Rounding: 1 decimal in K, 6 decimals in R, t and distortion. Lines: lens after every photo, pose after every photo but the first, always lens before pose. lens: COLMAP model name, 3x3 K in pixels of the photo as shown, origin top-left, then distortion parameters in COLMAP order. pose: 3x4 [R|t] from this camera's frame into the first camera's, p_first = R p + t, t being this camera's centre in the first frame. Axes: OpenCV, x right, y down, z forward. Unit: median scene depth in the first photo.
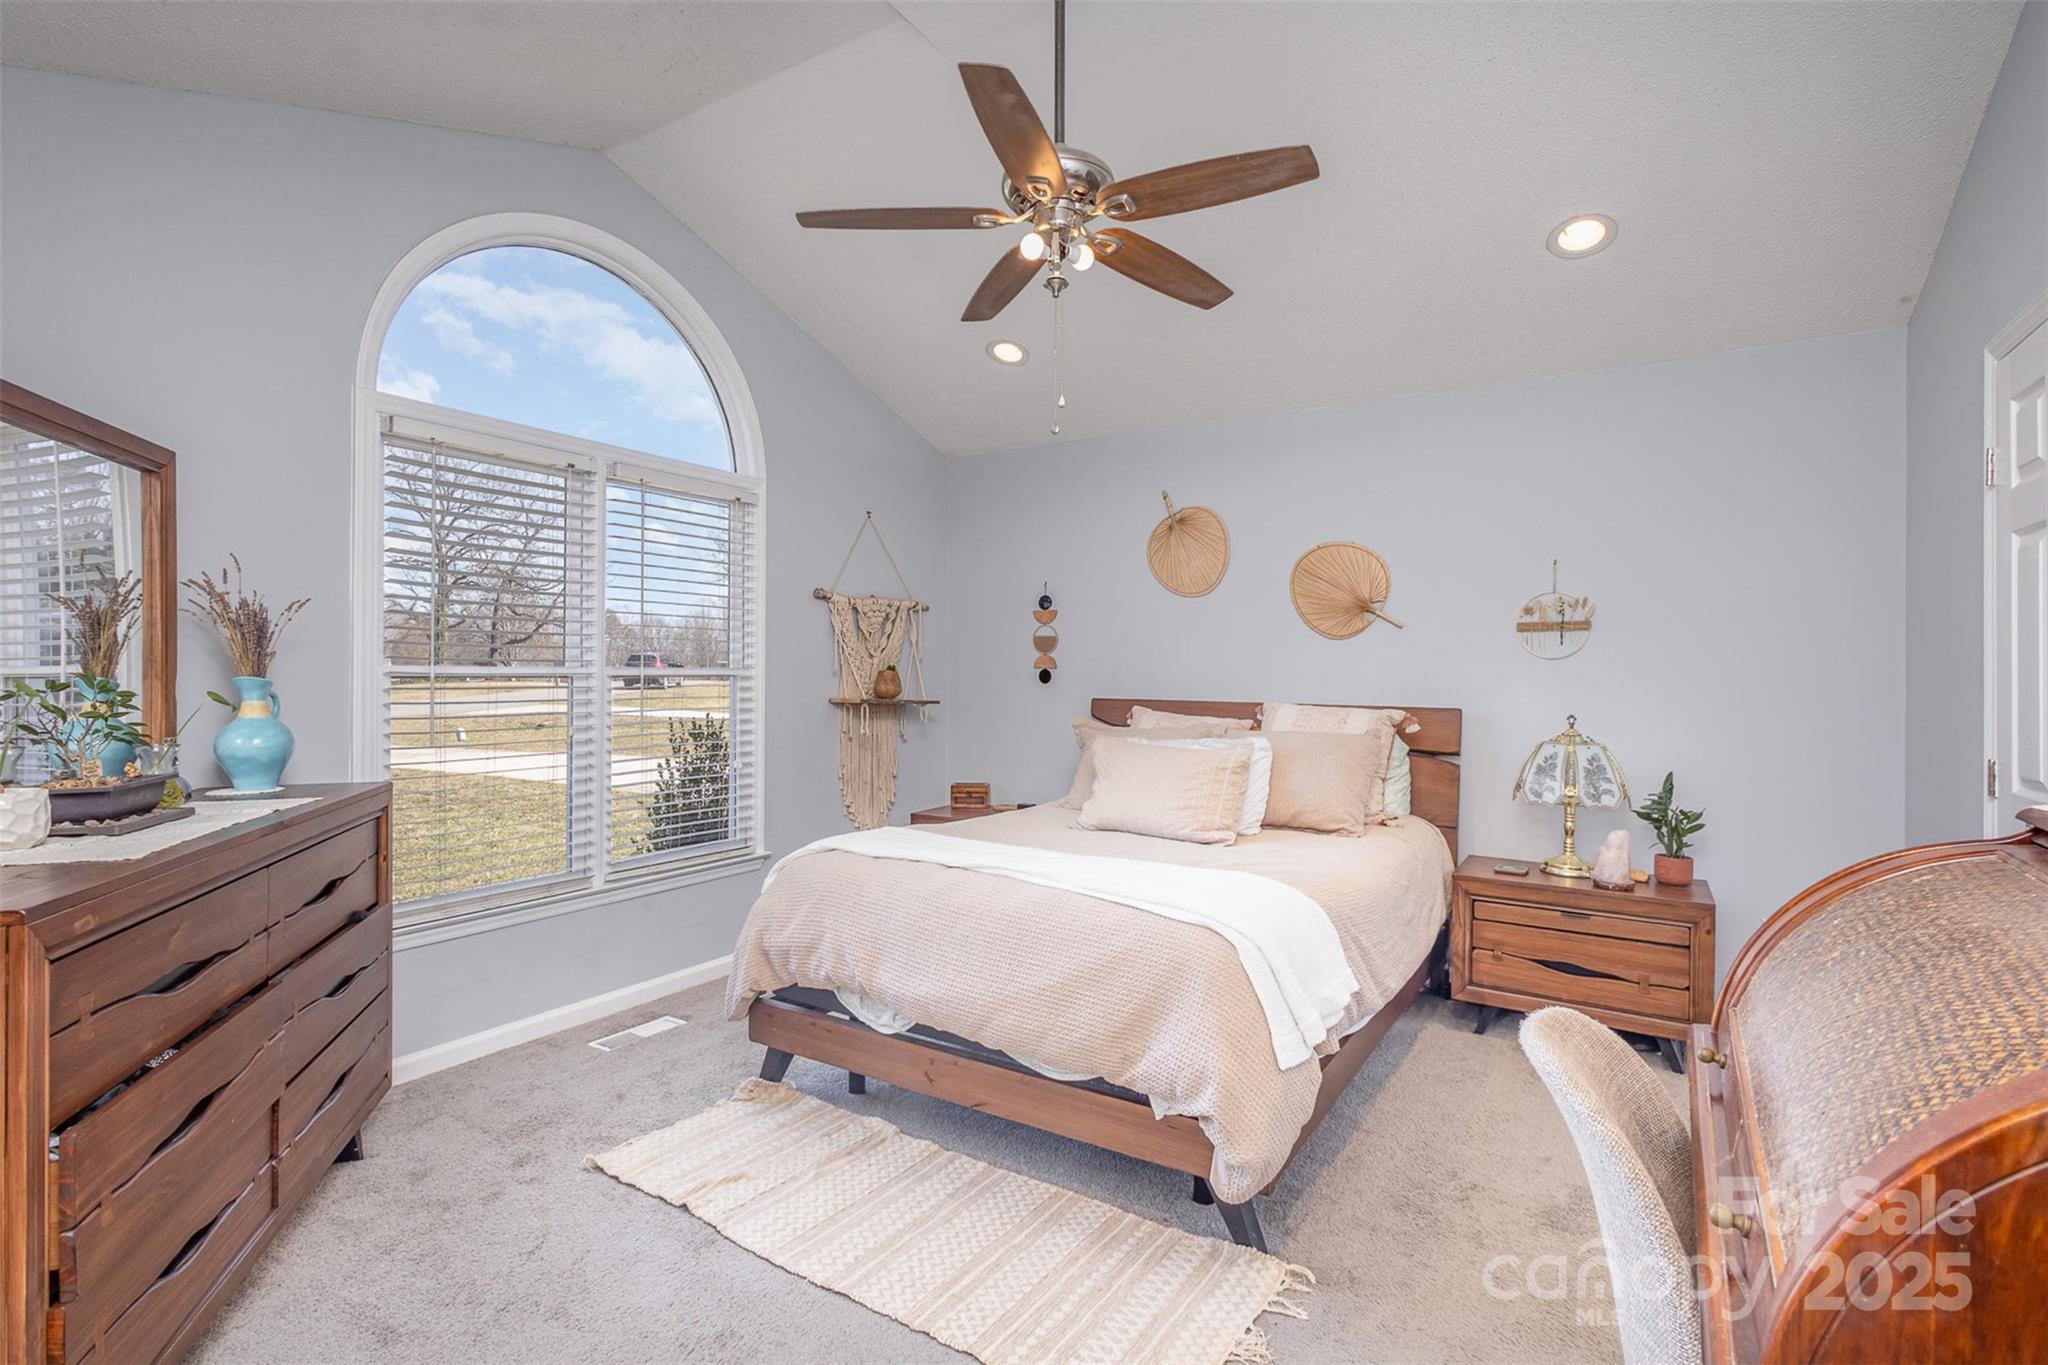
lens RADIAL K [[965.4, 0, 1024.0], [0, 965.4, 663.5], [0, 0, 1]] dist [0.019295, 0.000242]
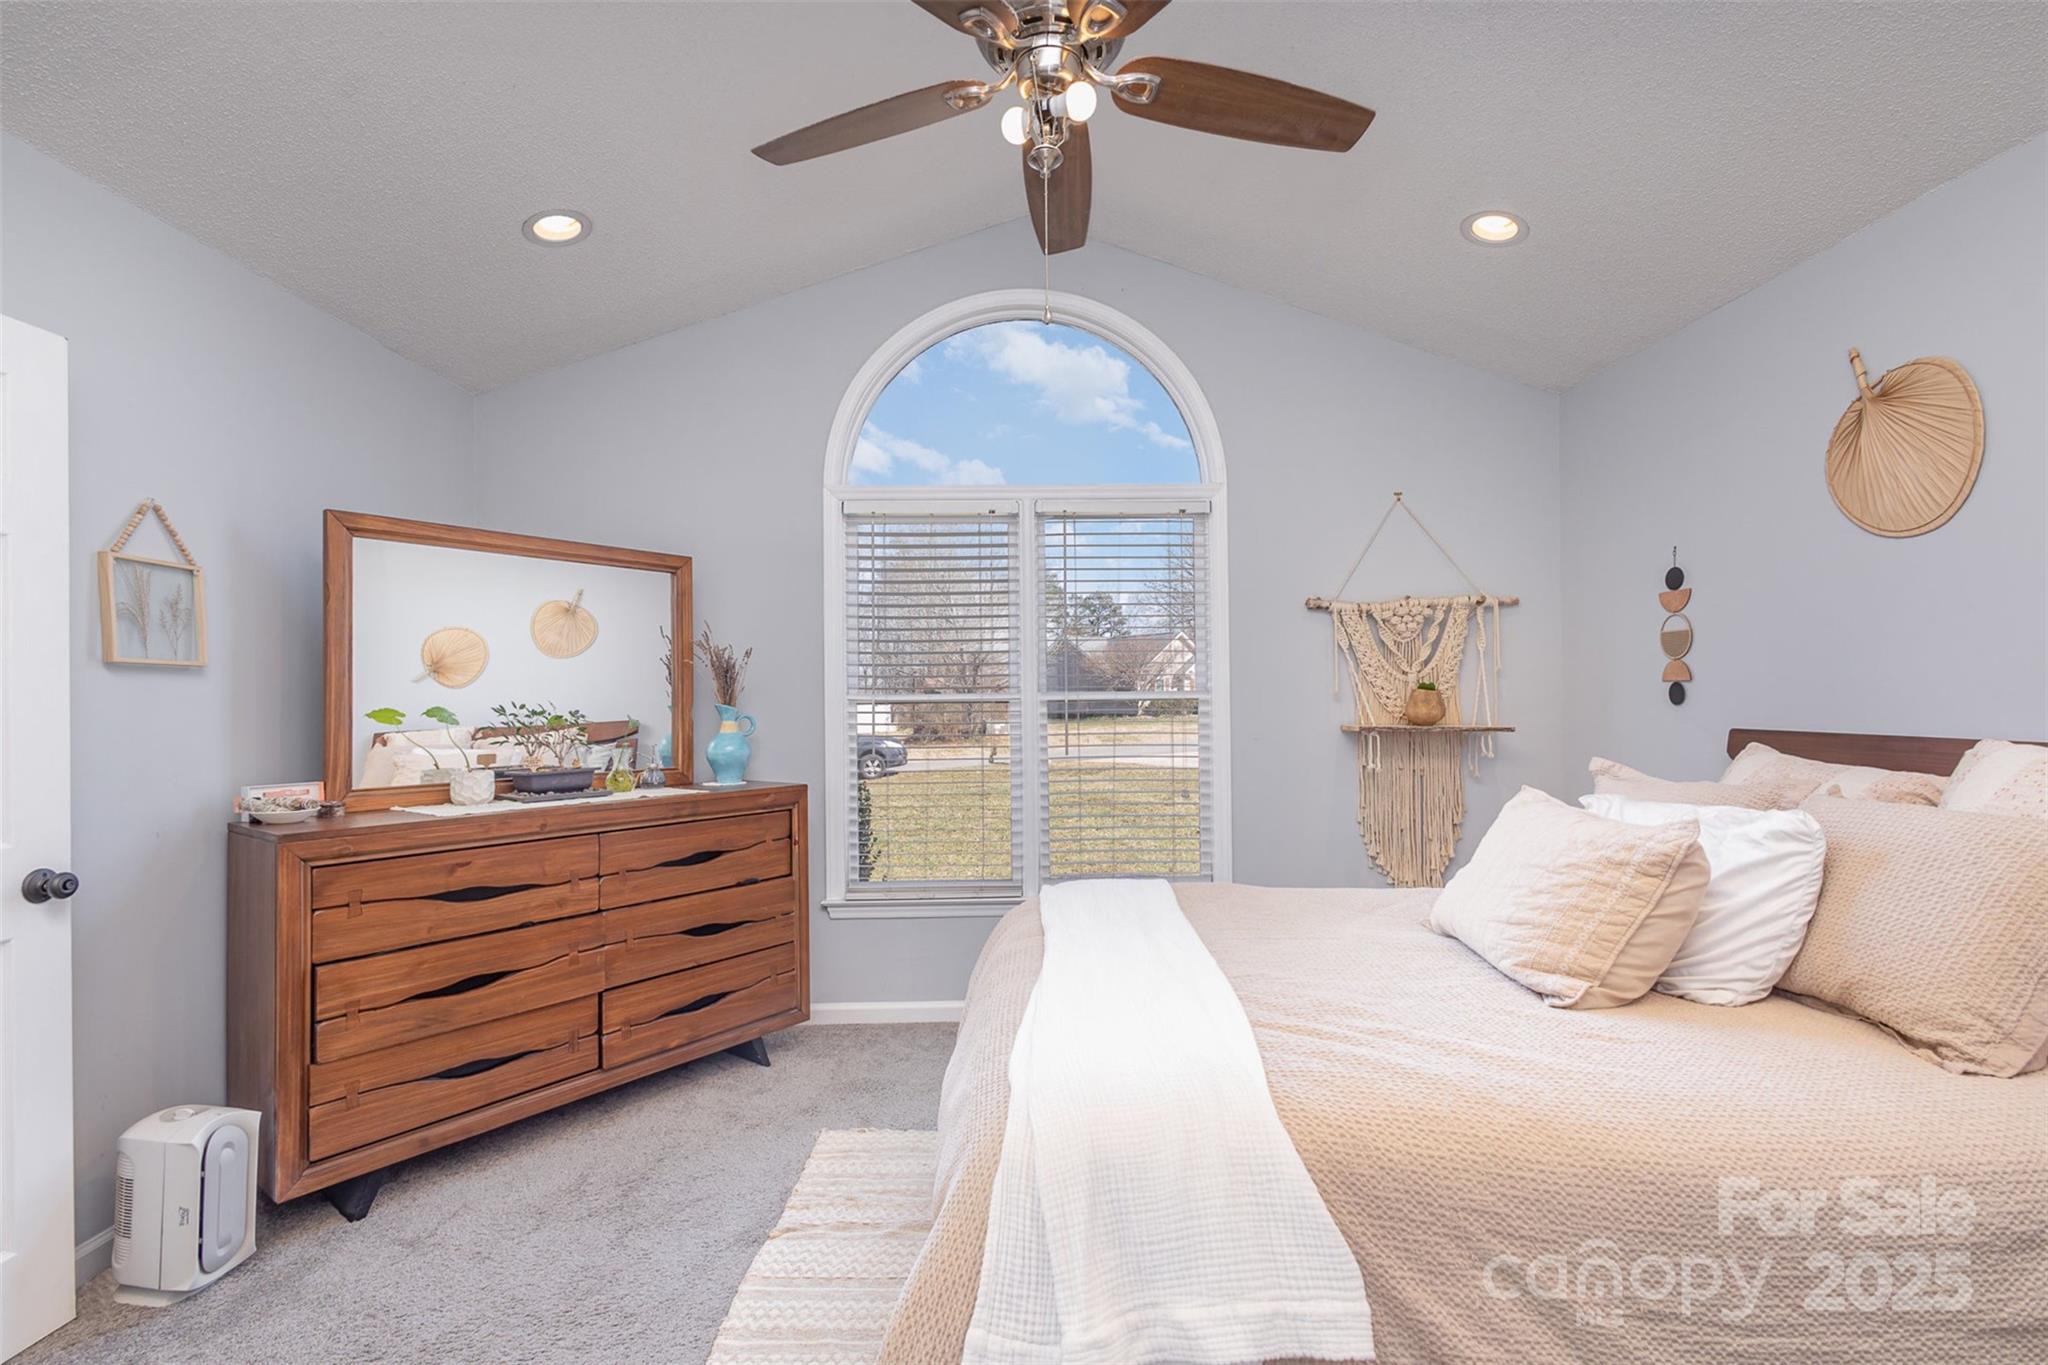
lens RADIAL K [[933.6, 0, 1024.0], [0, 933.6, 682.5], [0, 0, 1]] dist [0.019942, 0.000343]
pose [[0.565032, -0.027691, -0.824604, 0.356194], [0.021223, 0.999594, -0.019025, 0.010567], [0.824796, -0.006751, 0.565391, 0.345970]]
